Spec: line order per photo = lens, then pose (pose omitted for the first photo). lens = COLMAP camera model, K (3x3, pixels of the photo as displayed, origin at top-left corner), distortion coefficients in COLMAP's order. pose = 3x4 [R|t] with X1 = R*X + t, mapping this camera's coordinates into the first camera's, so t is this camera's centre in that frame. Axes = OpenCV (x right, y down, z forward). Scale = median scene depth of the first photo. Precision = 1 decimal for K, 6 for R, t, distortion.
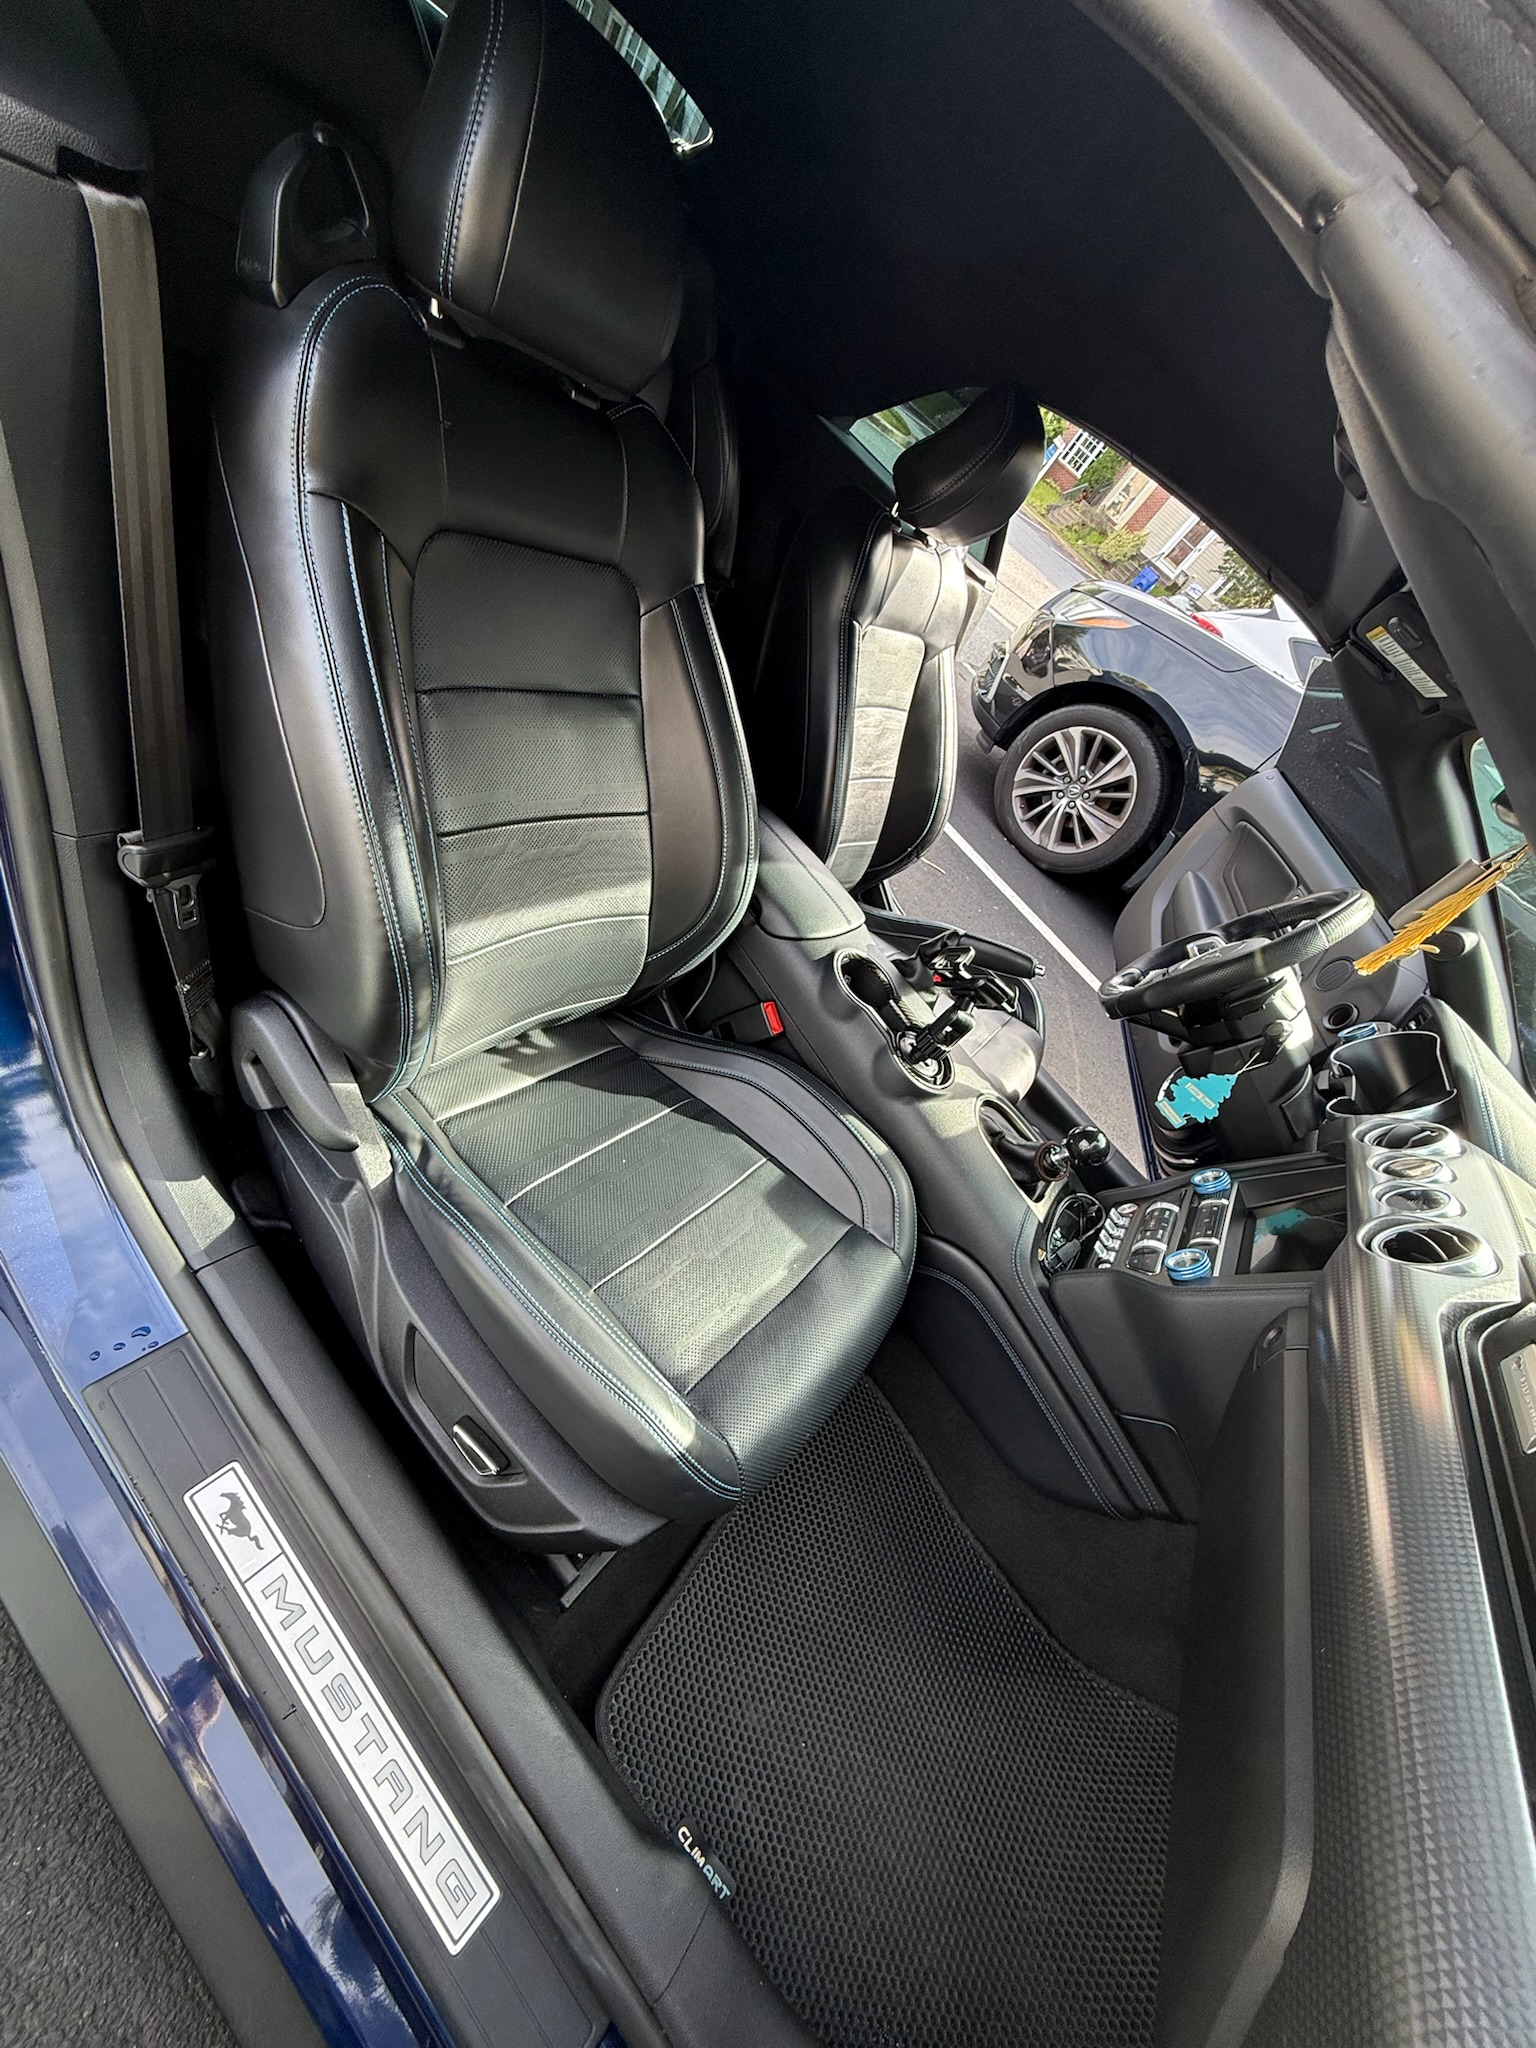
lens RADIAL K [[824.2, 0, 766.5], [0, 824.2, 1022.9], [0, 0, 1]] dist [-0.000819, -0.000312]
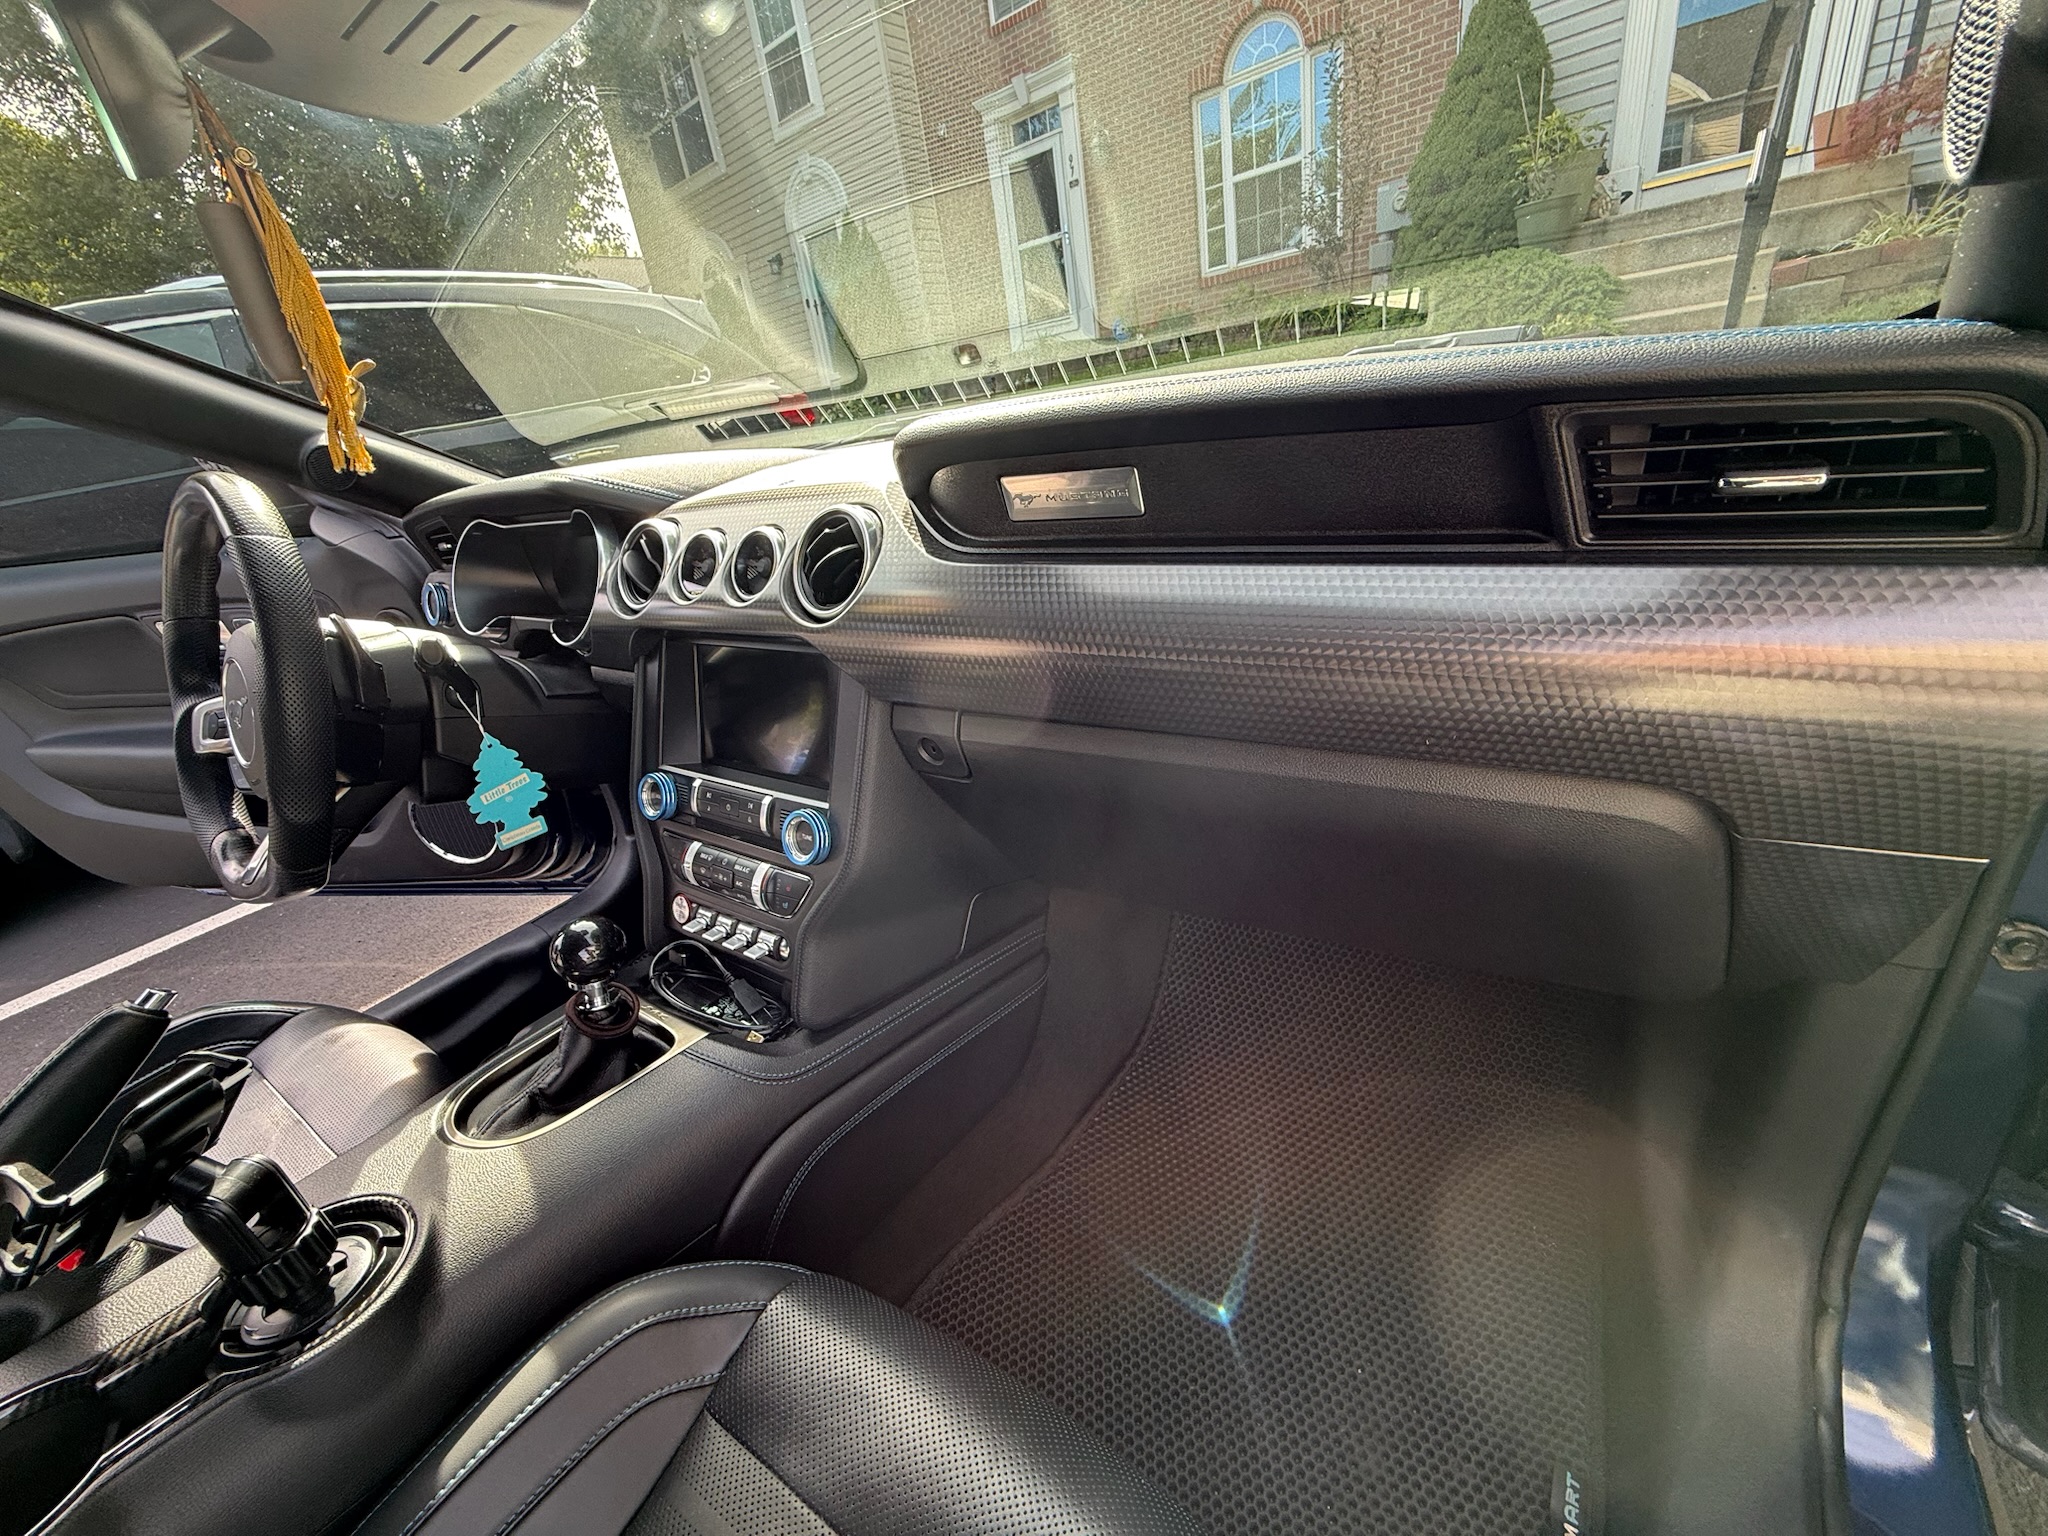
lens RADIAL K [[824.2, 0, 1028.0], [0, 824.2, 770.0], [0, 0, 1]] dist [-0.000819, -0.000312]
pose [[-0.153336, -0.825872, 0.542608, 0.117756], [0.735045, 0.271671, 0.621212, -0.025381], [-0.660452, 0.494096, 0.565396, 0.371567]]
